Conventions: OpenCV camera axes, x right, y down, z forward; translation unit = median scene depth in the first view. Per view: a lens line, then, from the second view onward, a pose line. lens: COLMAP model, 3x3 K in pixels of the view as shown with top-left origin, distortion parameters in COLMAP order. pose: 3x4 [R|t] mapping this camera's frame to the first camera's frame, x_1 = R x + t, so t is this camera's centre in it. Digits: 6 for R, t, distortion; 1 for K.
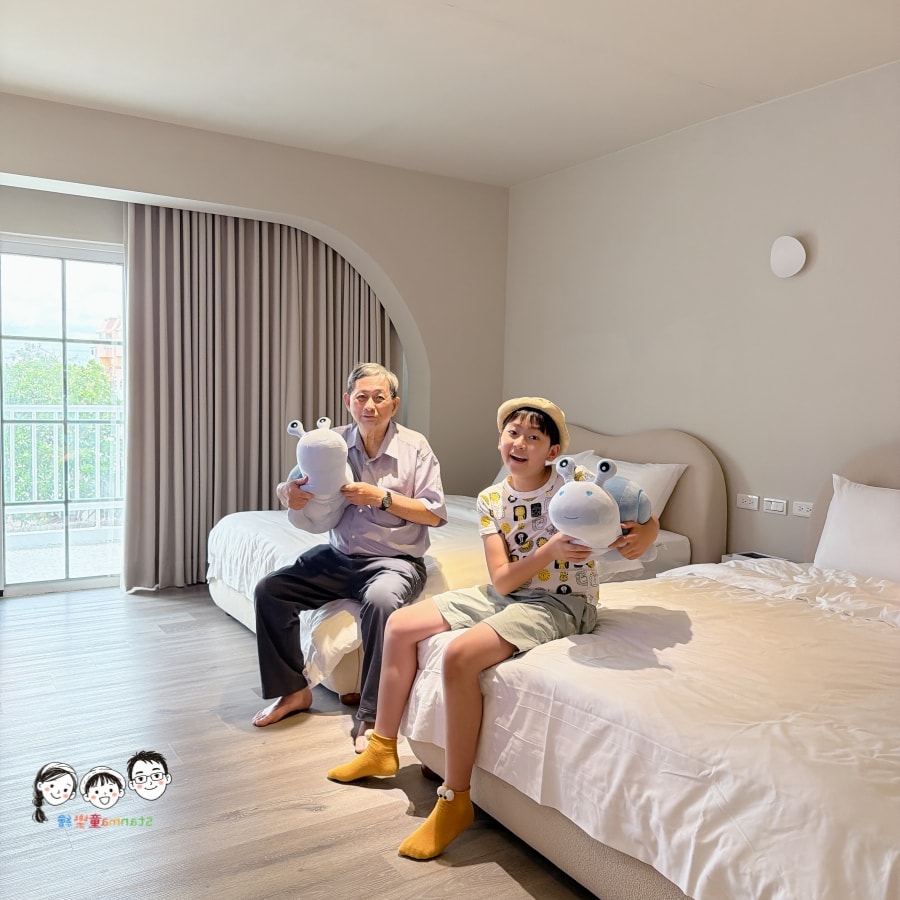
lens RADIAL K [[839.0, 0, 450.0], [0, 839.0, 450.0], [0, 0, 1]] dist [0.045949, -0.009727]
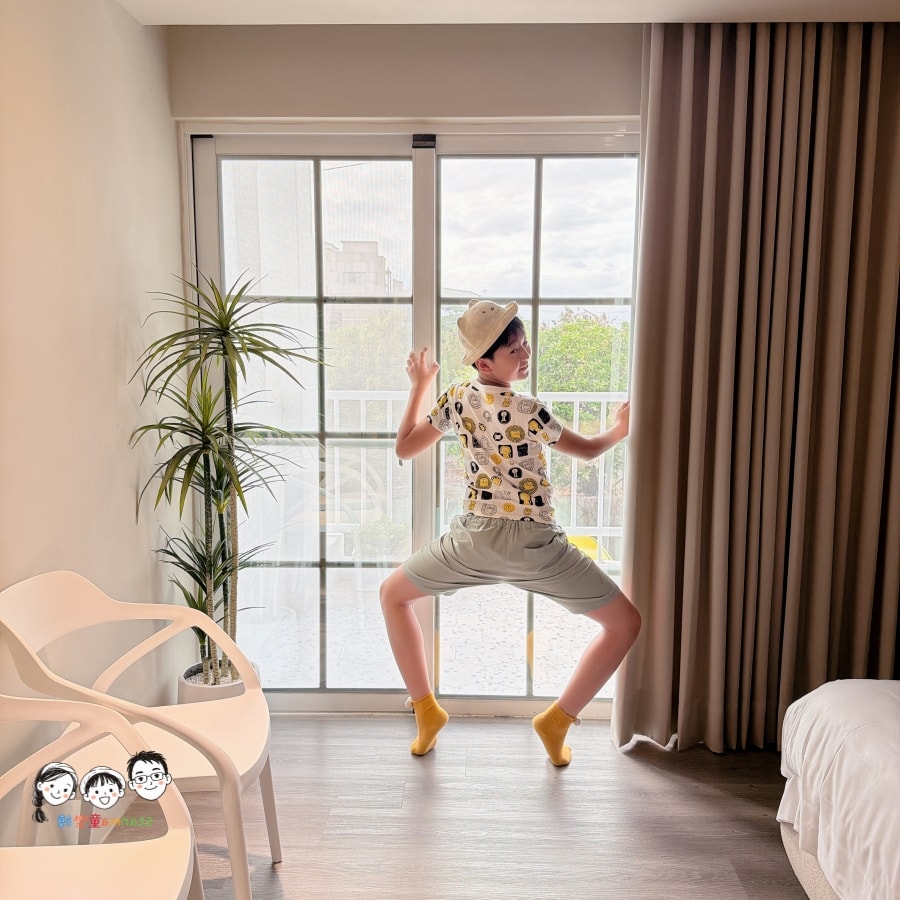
lens RADIAL K [[839.0, 0, 450.0], [0, 839.0, 450.0], [0, 0, 1]] dist [0.045949, -0.009727]
pose [[0.812496, 0.057814, -0.580093, -0.157486], [-0.025413, 0.997637, 0.063833, -0.060622], [0.582412, -0.037122, 0.812046, 0.477508]]
